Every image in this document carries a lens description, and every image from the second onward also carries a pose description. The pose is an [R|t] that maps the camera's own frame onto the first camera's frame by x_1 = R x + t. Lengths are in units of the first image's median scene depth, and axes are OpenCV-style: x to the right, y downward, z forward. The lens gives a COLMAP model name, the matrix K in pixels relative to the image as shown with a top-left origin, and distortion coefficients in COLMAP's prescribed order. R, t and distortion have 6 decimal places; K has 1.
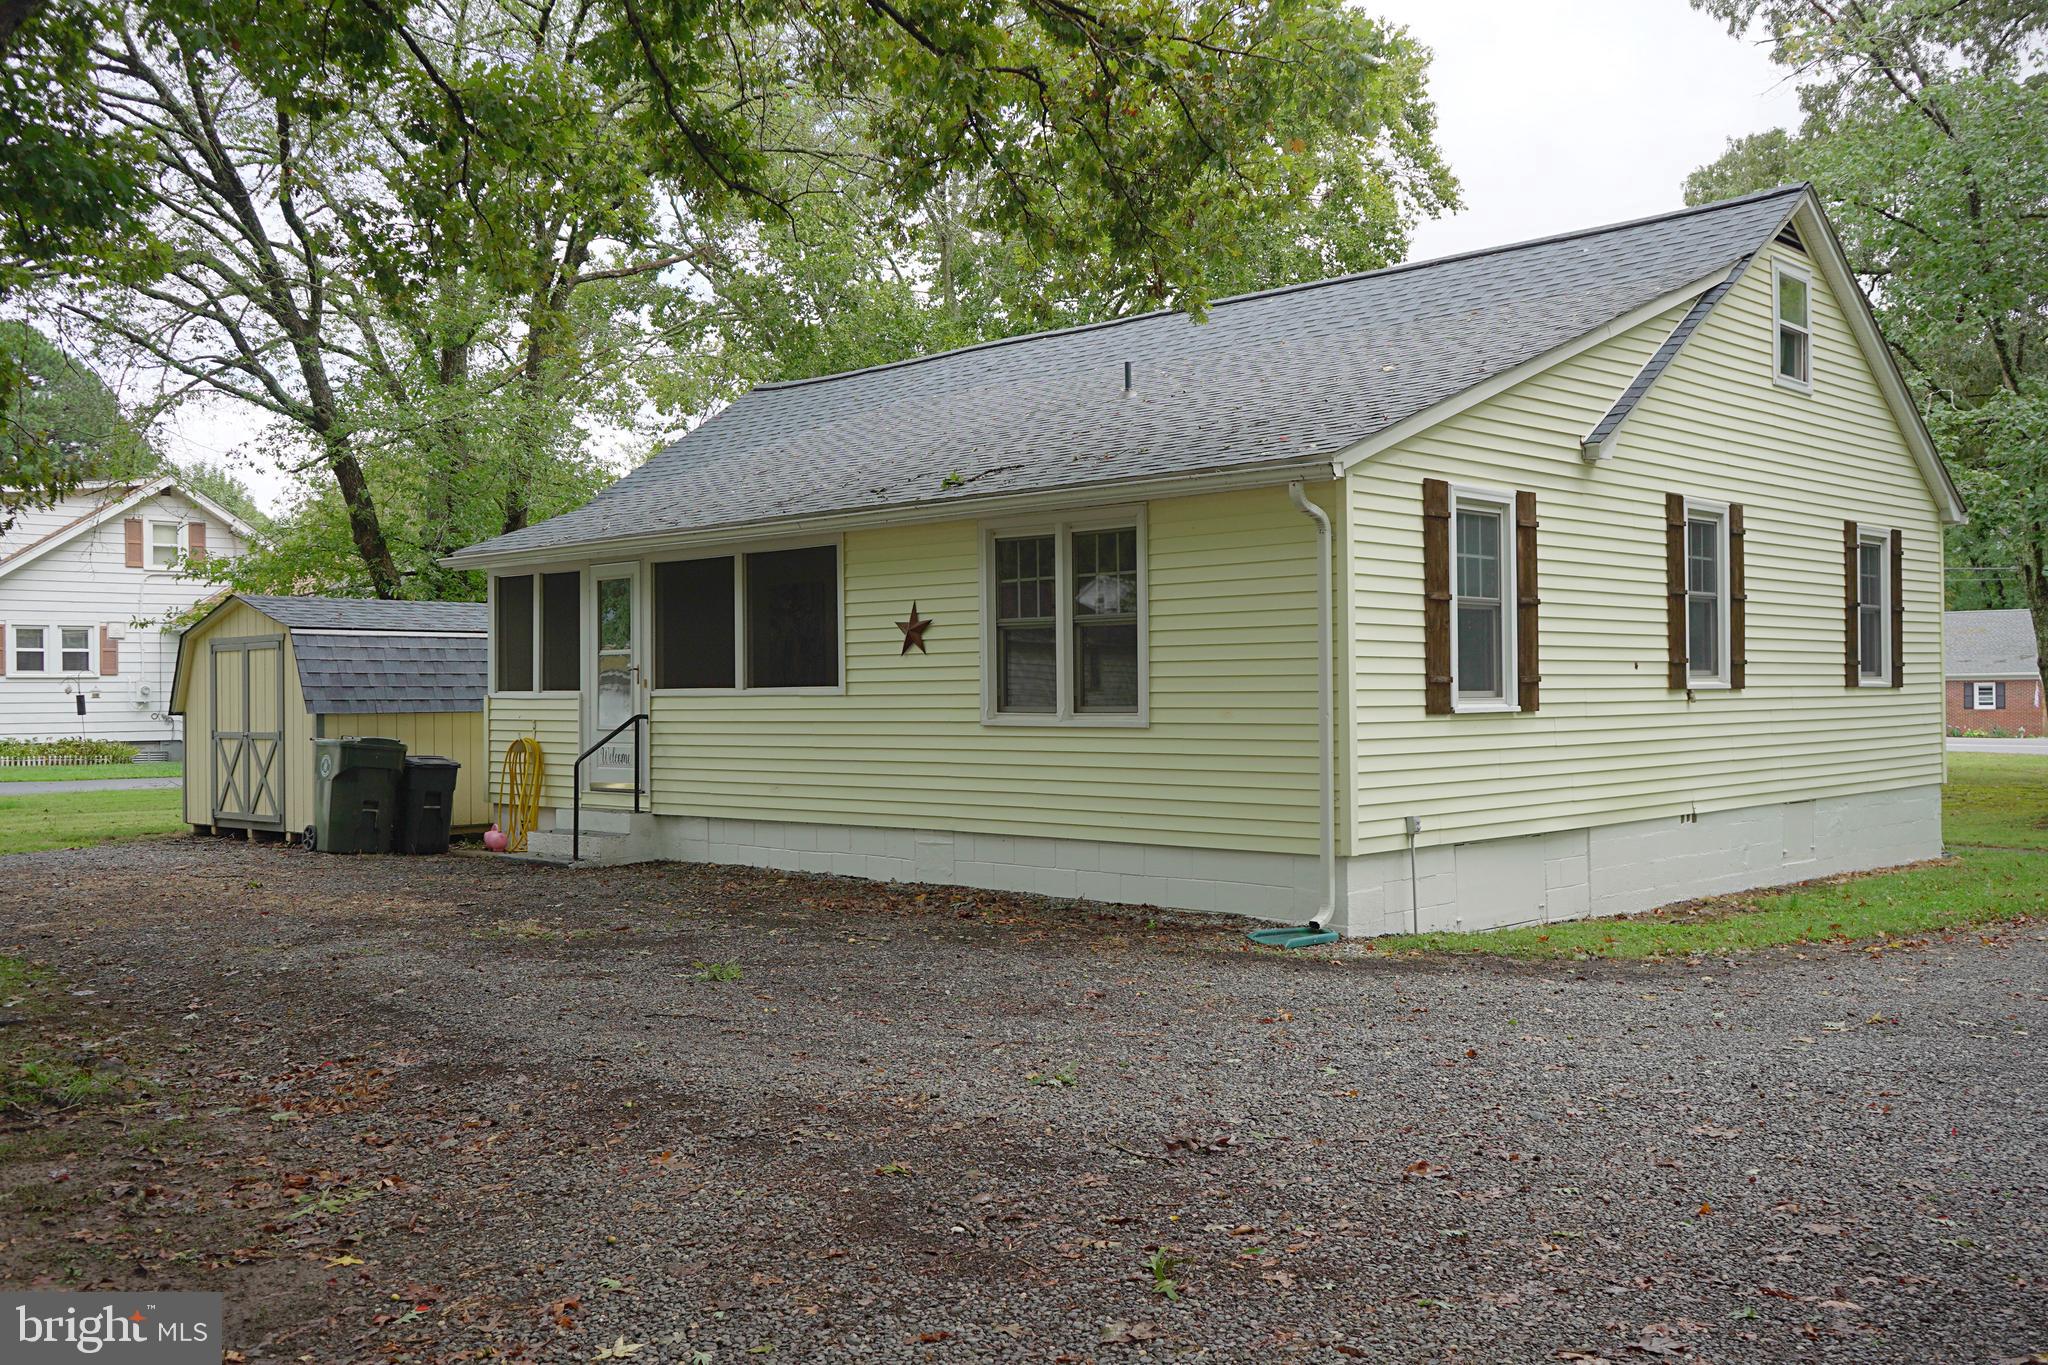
lens RADIAL K [[1954.5, 0, 1025.1], [0, 1954.5, 678.4], [0, 0, 1]] dist [0.017864, 0.000000]
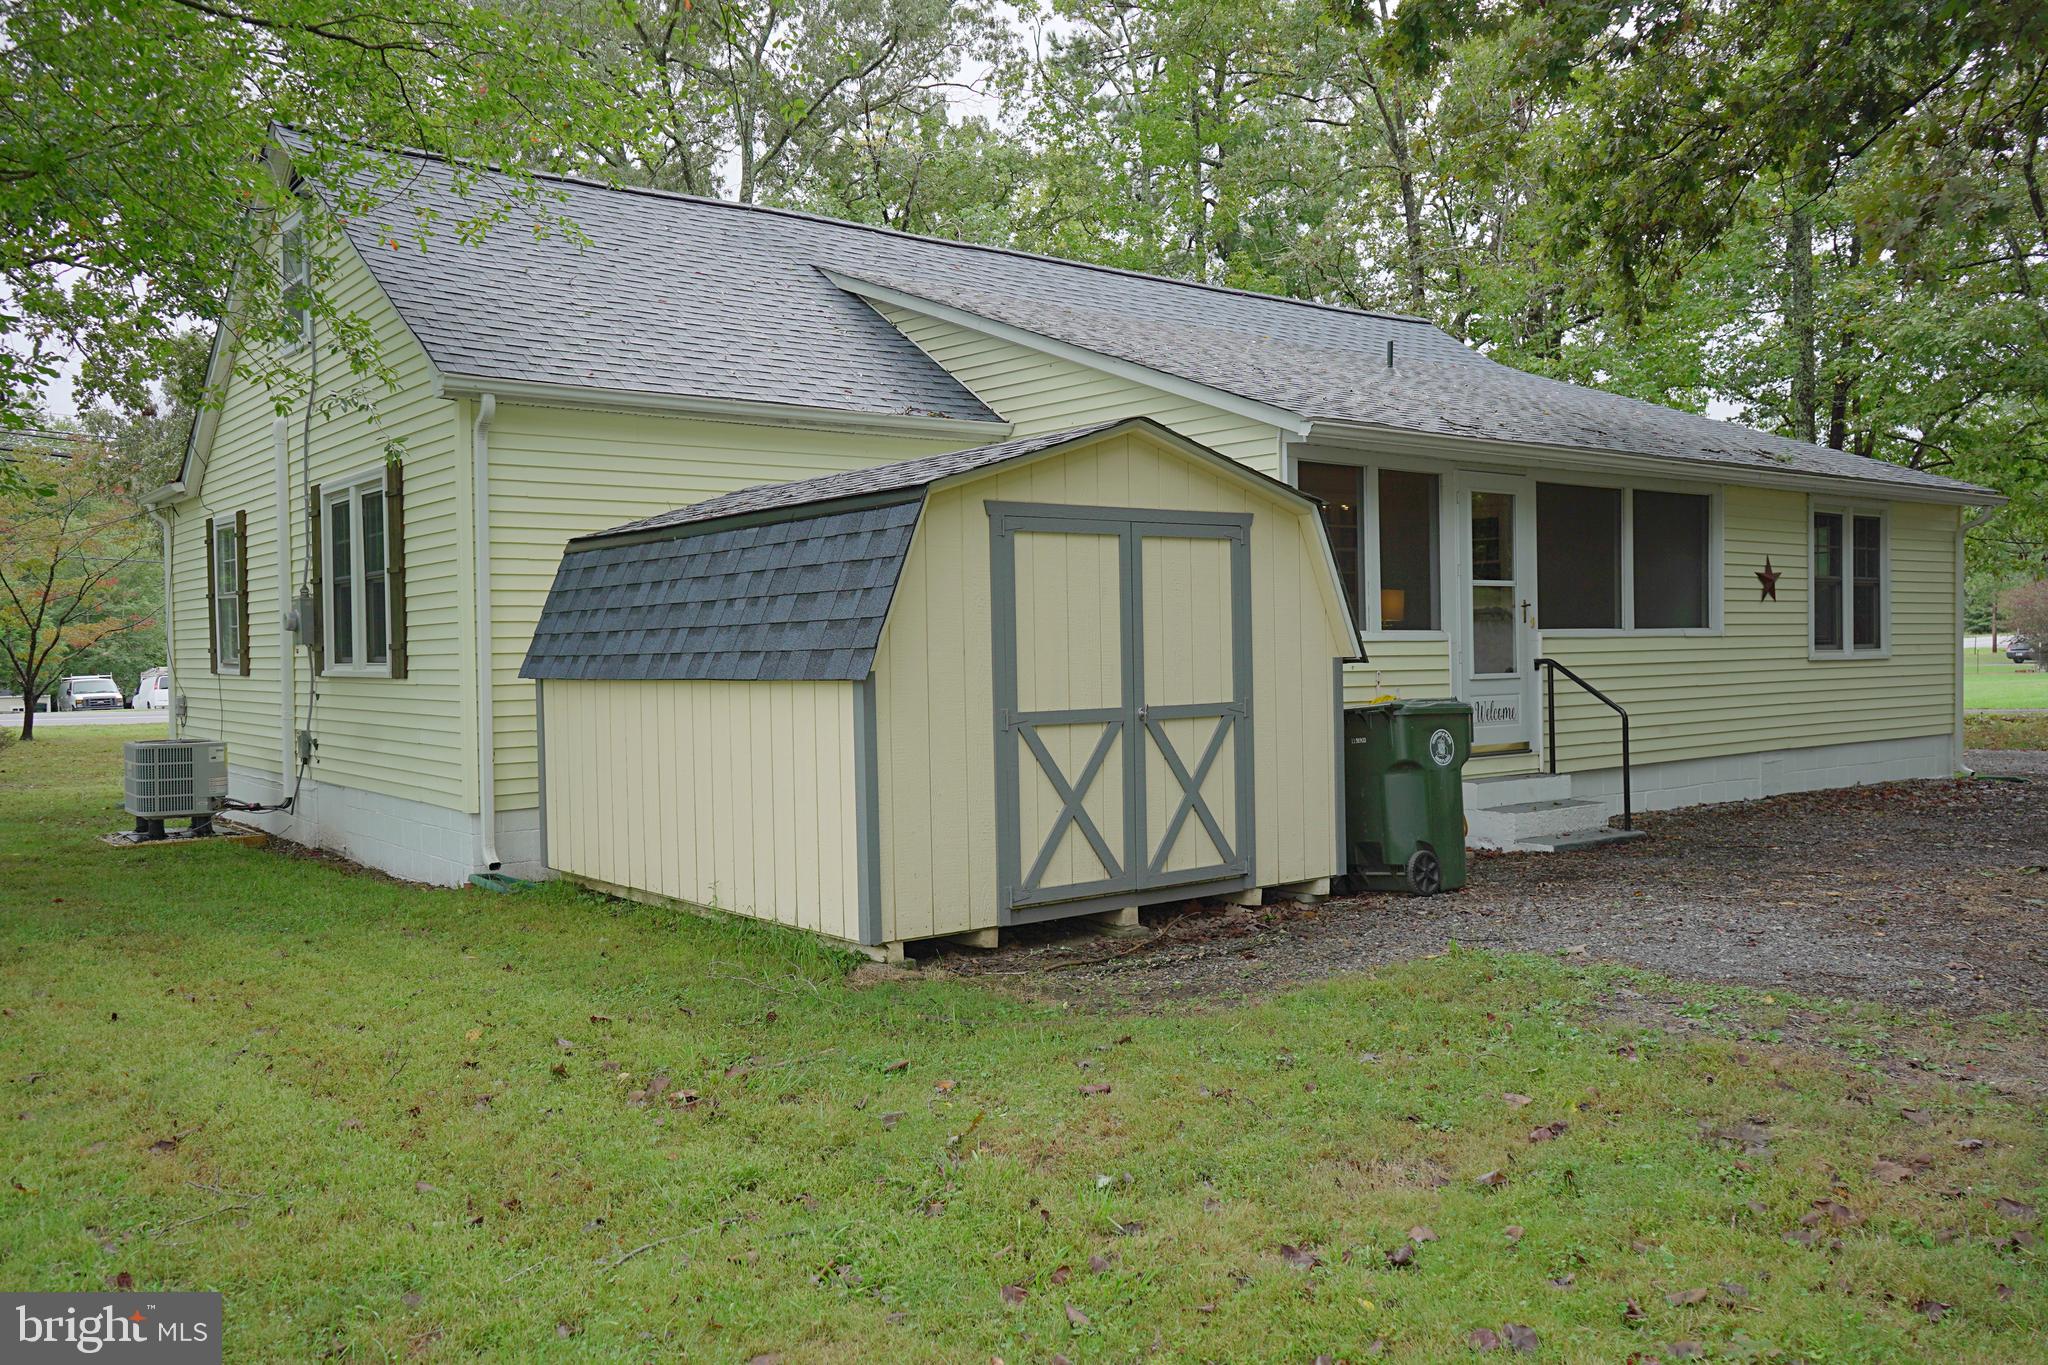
lens RADIAL K [[1644.0, 0, 1019.0], [0, 1644.0, 690.8], [0, 0, 1]] dist [-0.028541, 0.021920]
pose [[0.131357, -0.018914, 0.991155, -1.033489], [0.004774, 0.999818, 0.018447, 0.020159], [-0.991324, 0.002309, 0.131423, 1.256317]]
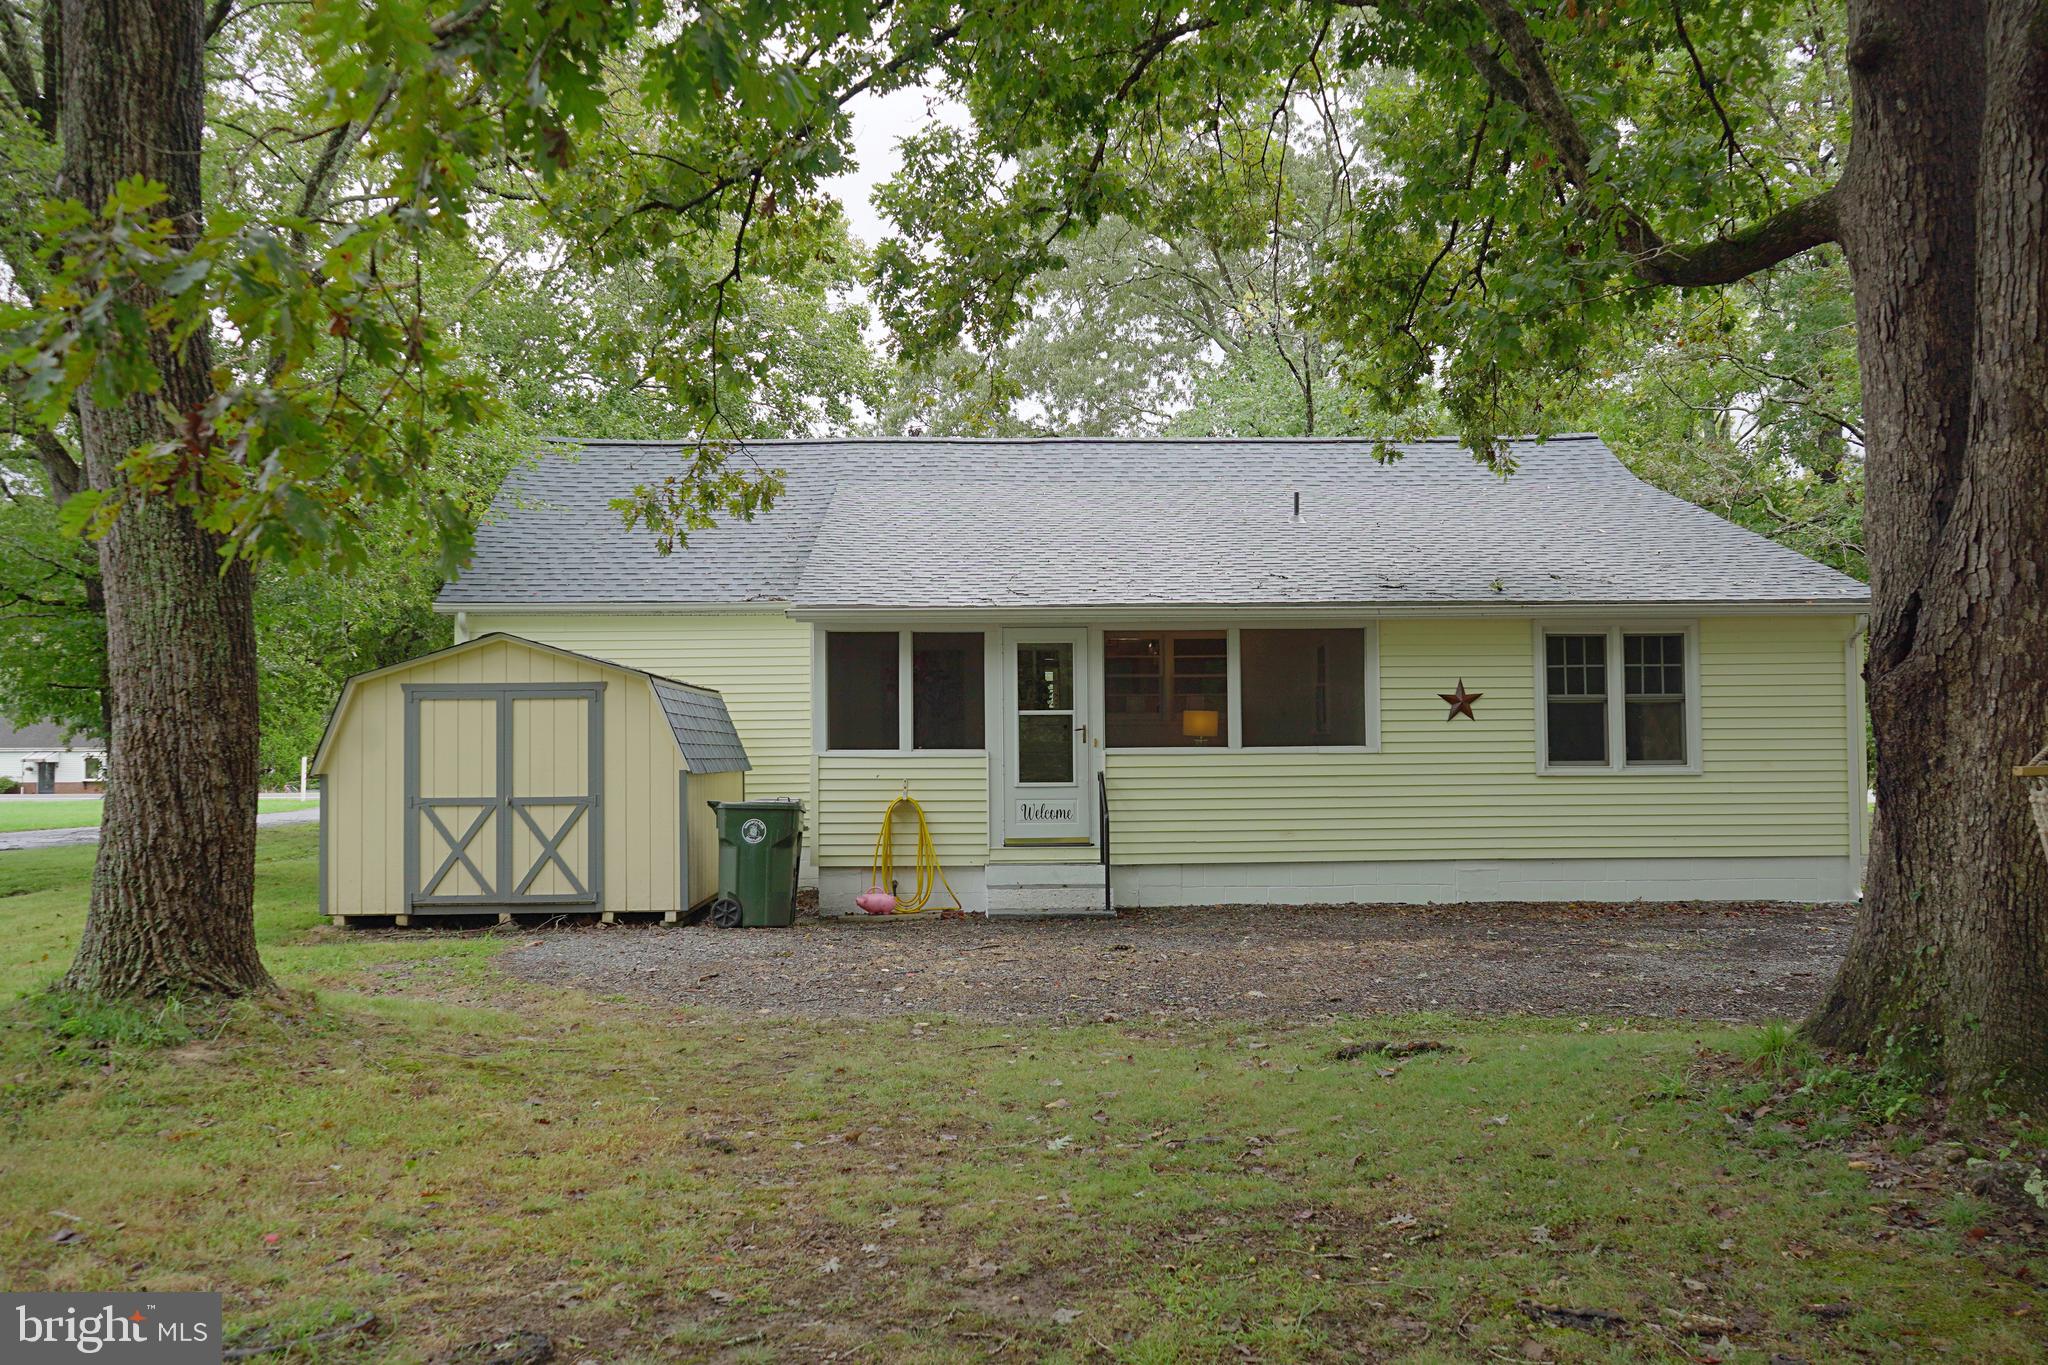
lens RADIAL K [[1644.0, 0, 1027.0], [0, 1644.0, 674.7], [0, 0, 1]] dist [-0.028541, 0.021920]
pose [[0.684172, 0.037355, 0.728363, -0.976627], [-0.004360, 0.998879, -0.047133, 0.008912], [-0.729308, 0.029071, 0.683568, 0.457859]]
